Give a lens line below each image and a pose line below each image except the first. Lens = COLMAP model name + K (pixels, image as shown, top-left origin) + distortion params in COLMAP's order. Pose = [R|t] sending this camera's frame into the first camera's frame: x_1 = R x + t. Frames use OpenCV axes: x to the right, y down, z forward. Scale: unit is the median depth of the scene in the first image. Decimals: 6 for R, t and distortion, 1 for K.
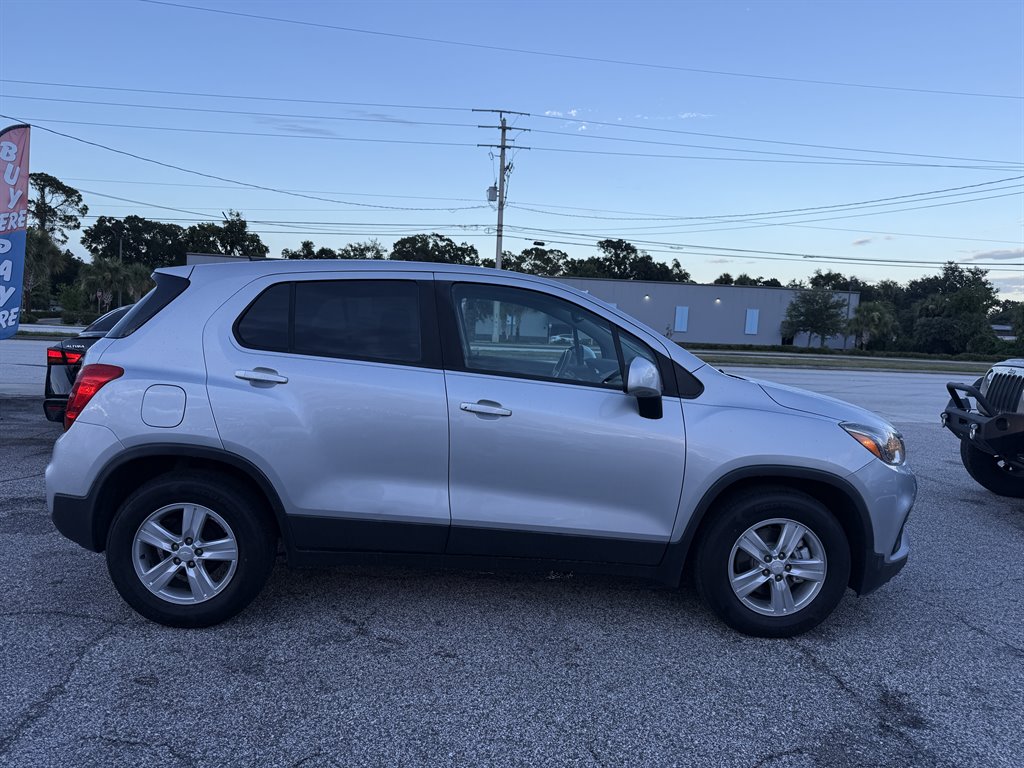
lens RADIAL K [[747.6, 0, 510.3], [0, 747.6, 381.4], [0, 0, 1]] dist [0.030915, -0.033015]
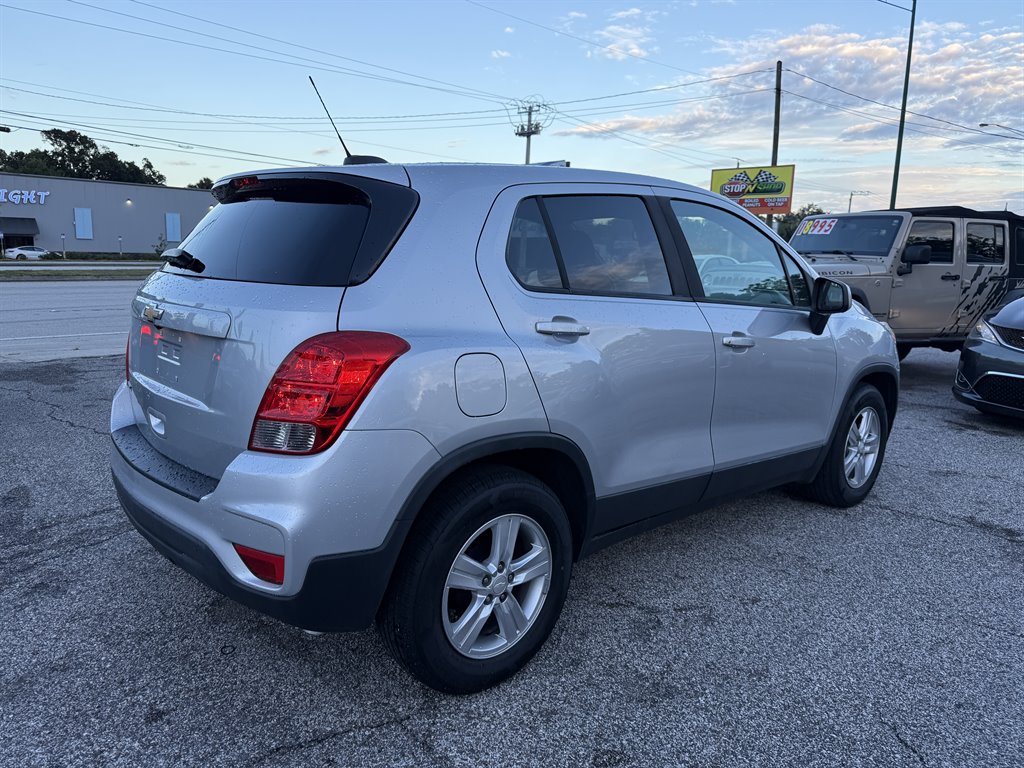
lens RADIAL K [[747.6, 0, 510.3], [0, 747.6, 381.4], [0, 0, 1]] dist [0.030915, -0.033015]
pose [[0.756694, -0.133382, 0.640019, -0.057367], [0.055432, 0.988531, 0.140477, -0.004099], [-0.651415, -0.070821, 0.755409, 0.031844]]
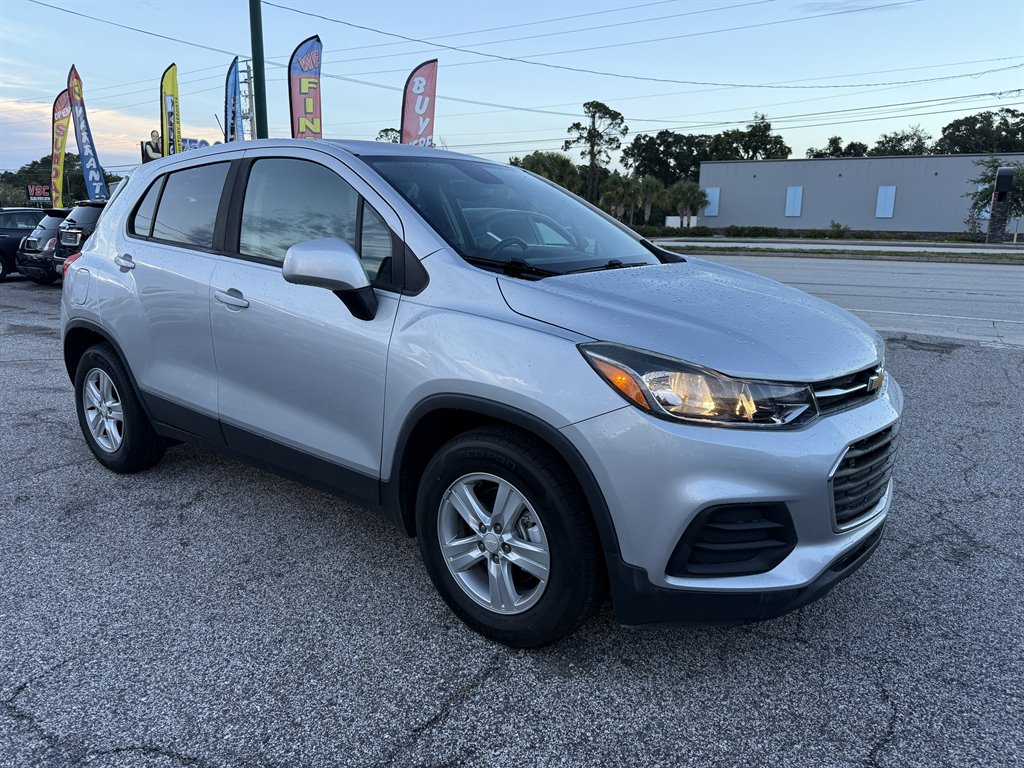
lens RADIAL K [[744.9, 0, 481.3], [0, 744.9, 379.8], [0, 0, 1]] dist [0.035157, -0.032129]
pose [[0.747715, 0.104037, -0.655819, 0.053781], [-0.027120, 0.991610, 0.126386, 0.000931], [0.663466, -0.076715, 0.744263, 0.034497]]
